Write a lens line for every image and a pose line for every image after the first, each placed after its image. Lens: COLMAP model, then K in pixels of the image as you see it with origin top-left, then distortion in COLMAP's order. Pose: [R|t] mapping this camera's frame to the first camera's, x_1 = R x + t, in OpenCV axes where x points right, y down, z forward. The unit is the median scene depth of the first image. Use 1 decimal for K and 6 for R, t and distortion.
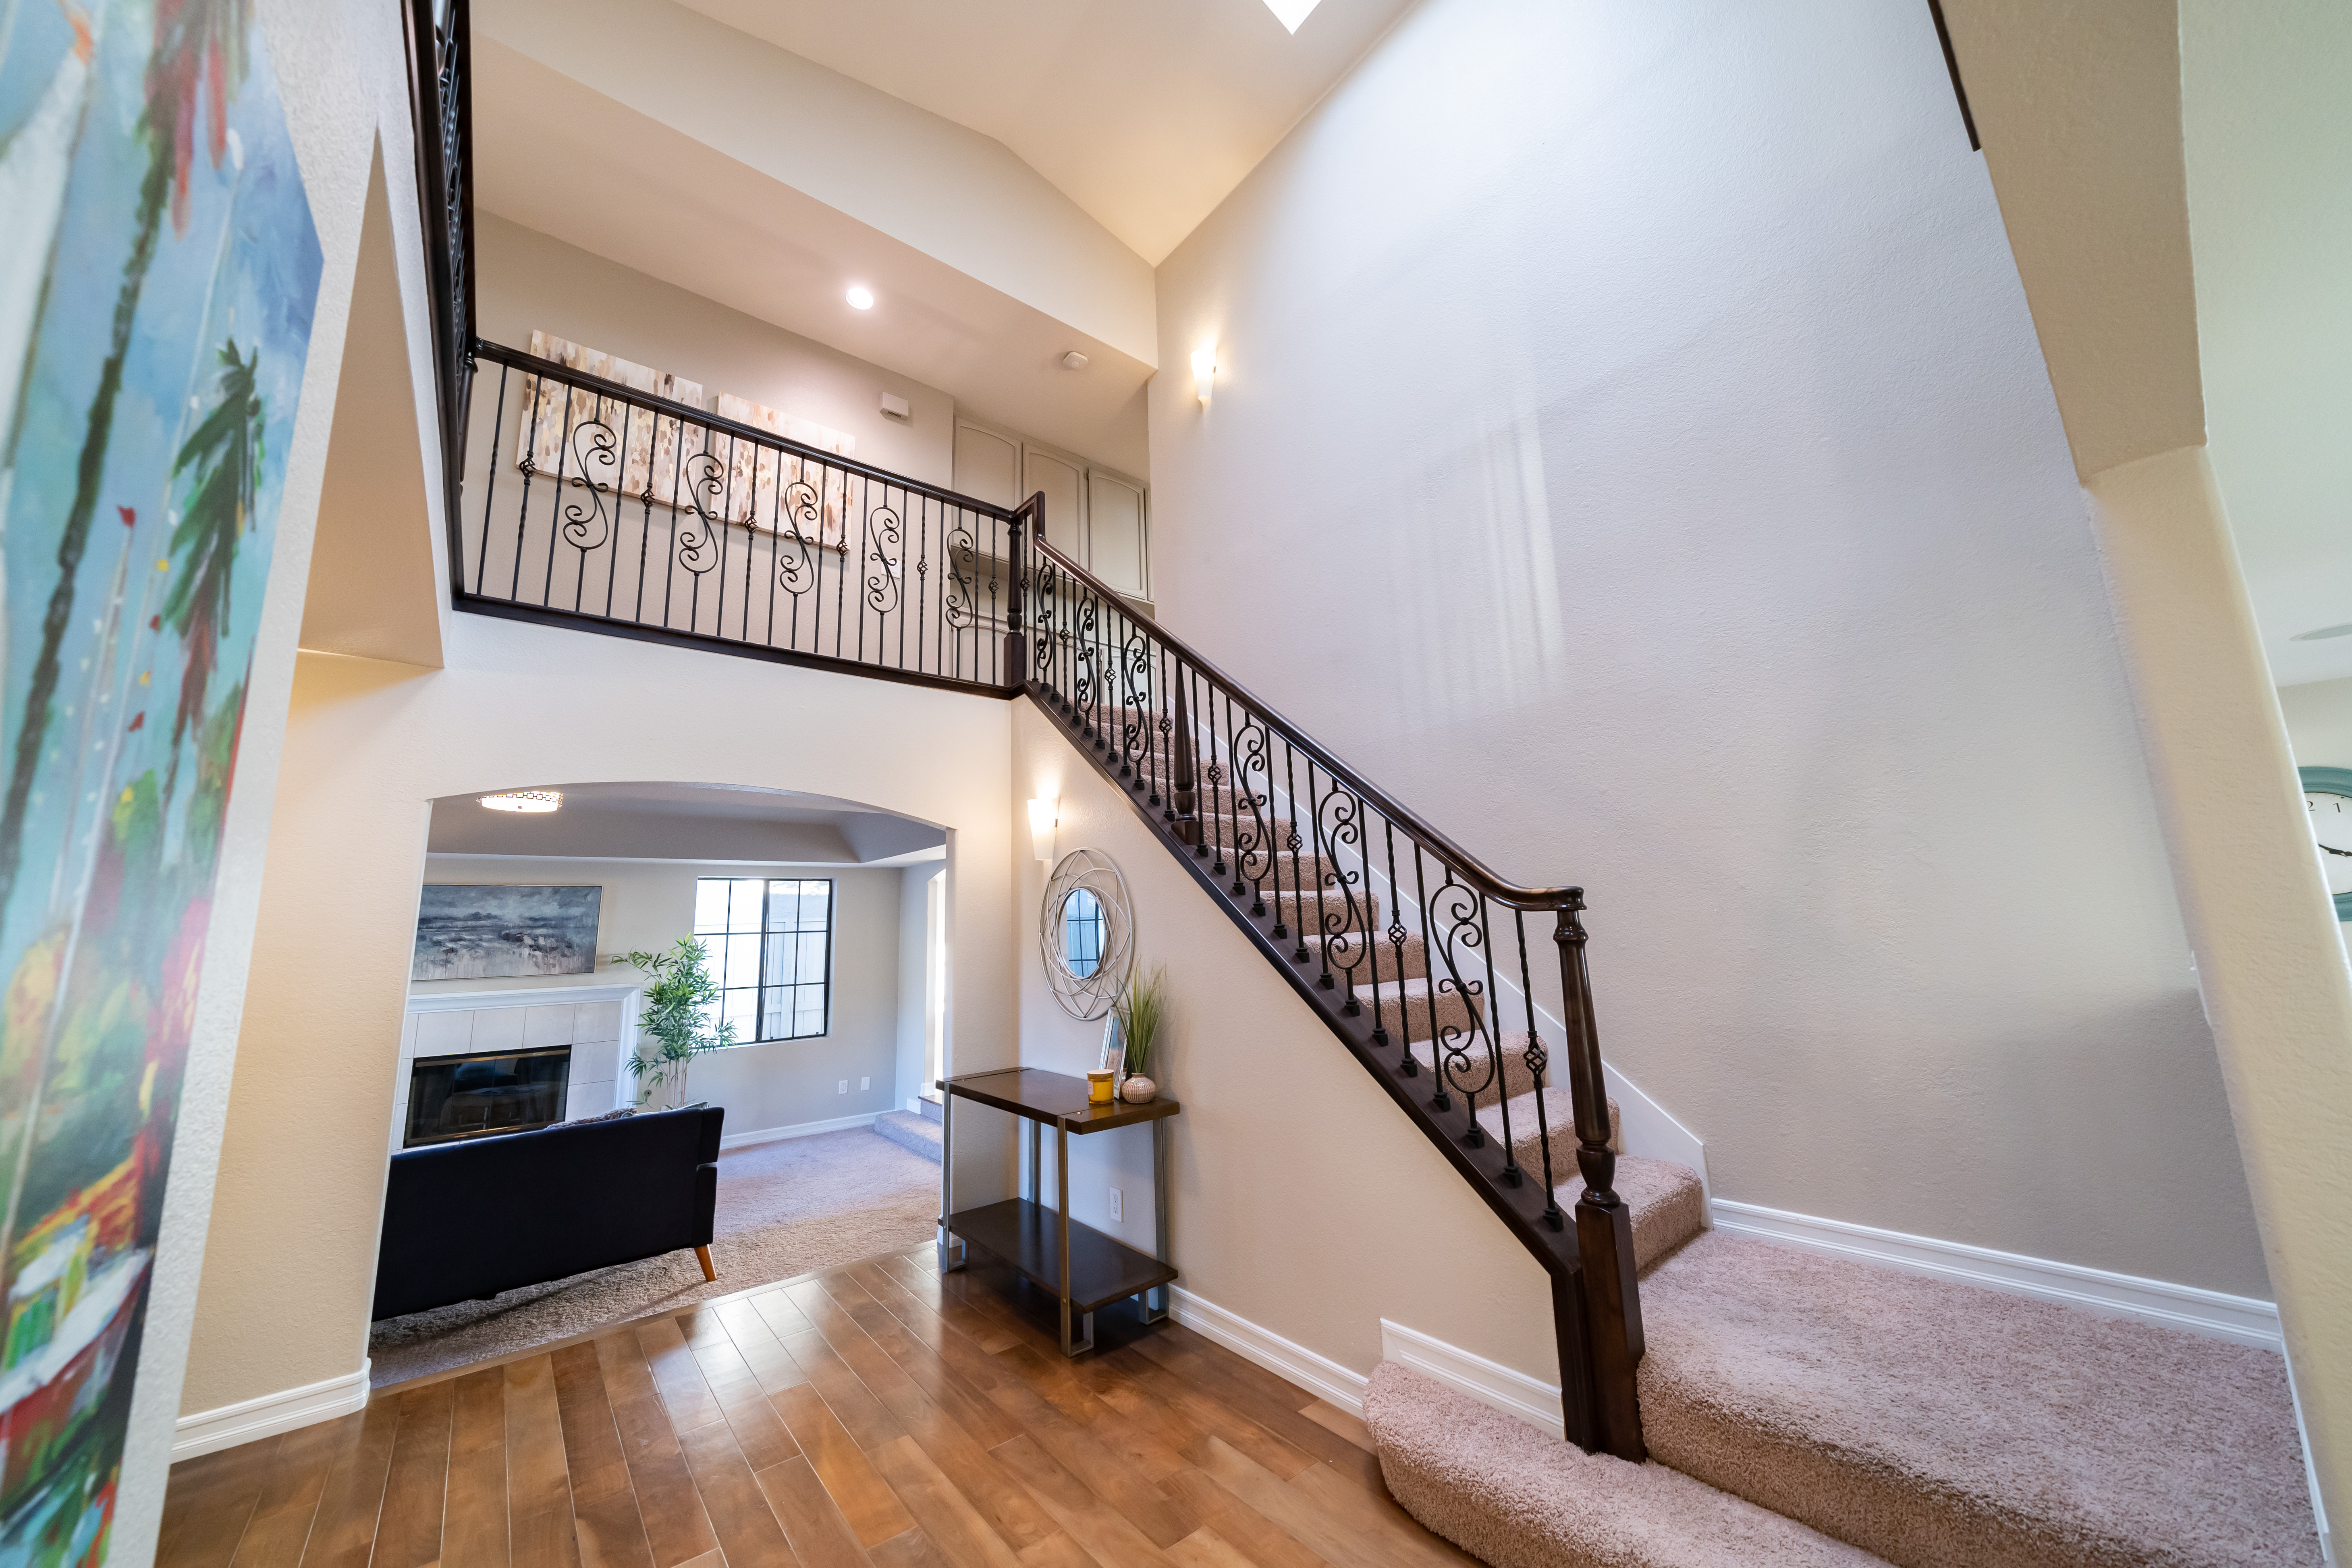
lens RADIAL K [[822.6, 0, 1189.4], [0, 822.6, 781.6], [0, 0, 1]] dist [0.000439, 0.000190]
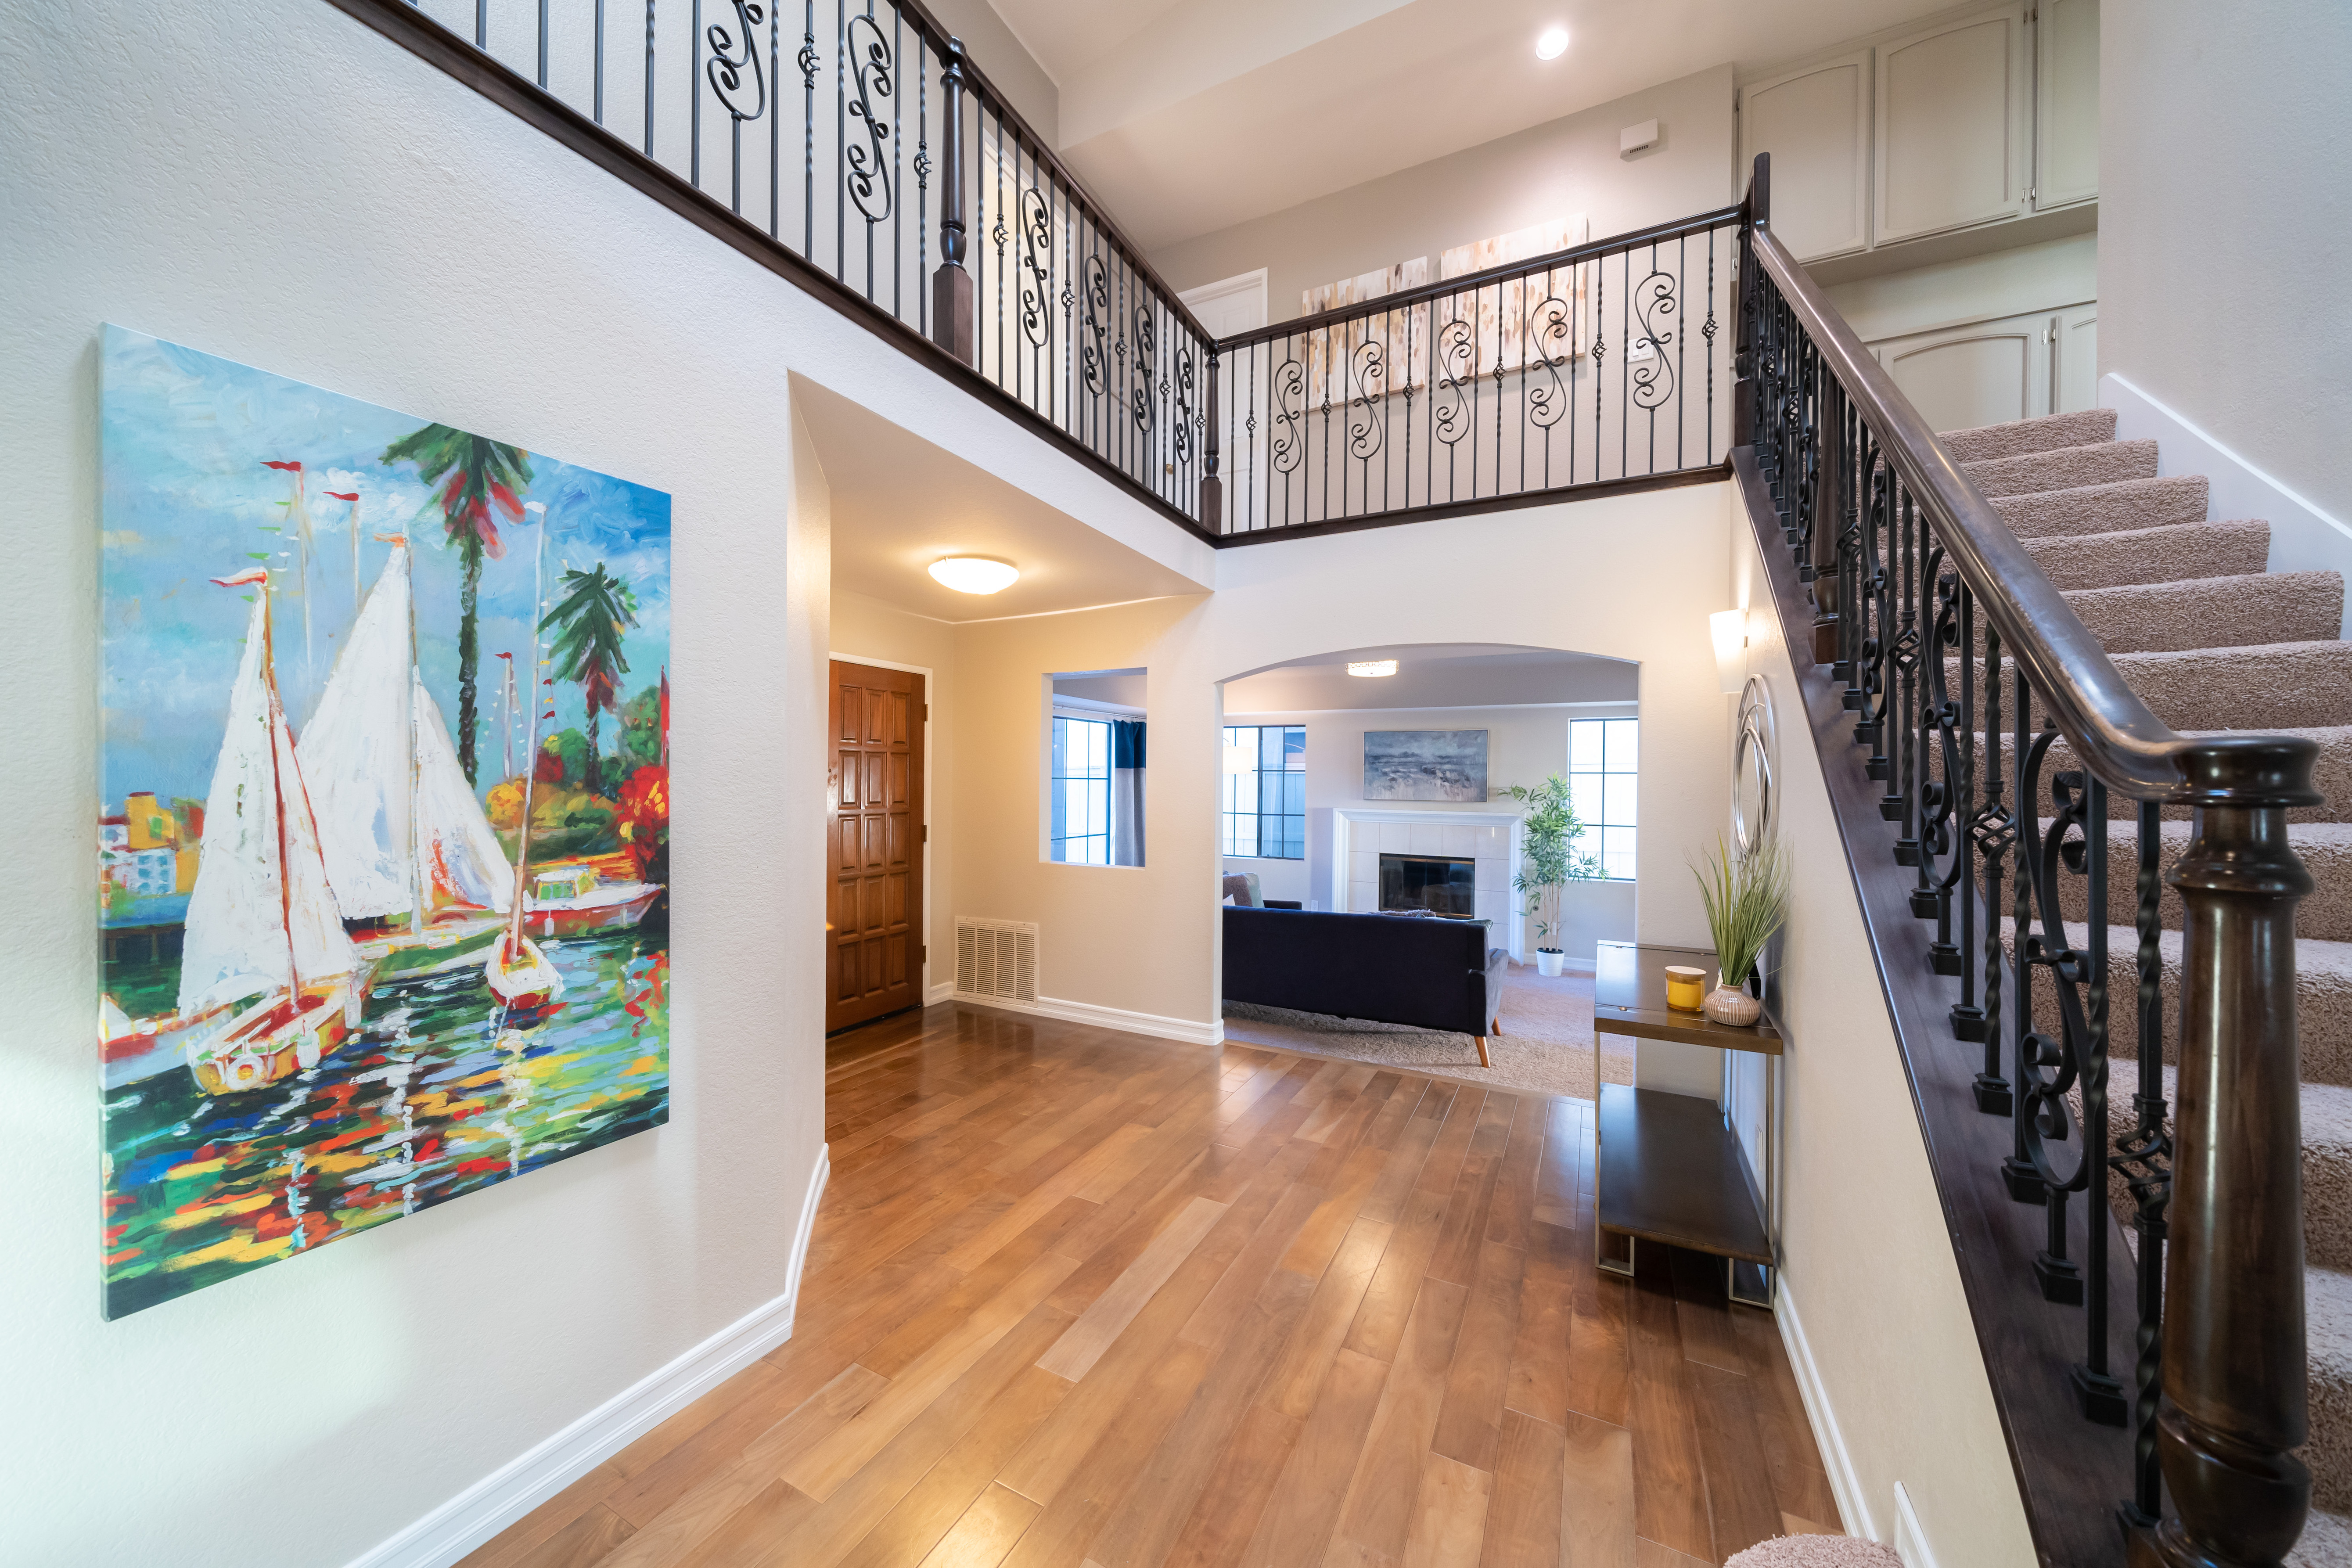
lens RADIAL K [[822.6, 0, 1185.8], [0, 822.6, 778.2], [0, 0, 1]] dist [0.000439, 0.000190]
pose [[0.395809, 0.036830, -0.917594, 0.271966], [0.142554, 0.984619, 0.101011, 0.020561], [0.907201, -0.170788, 0.384471, 0.207046]]
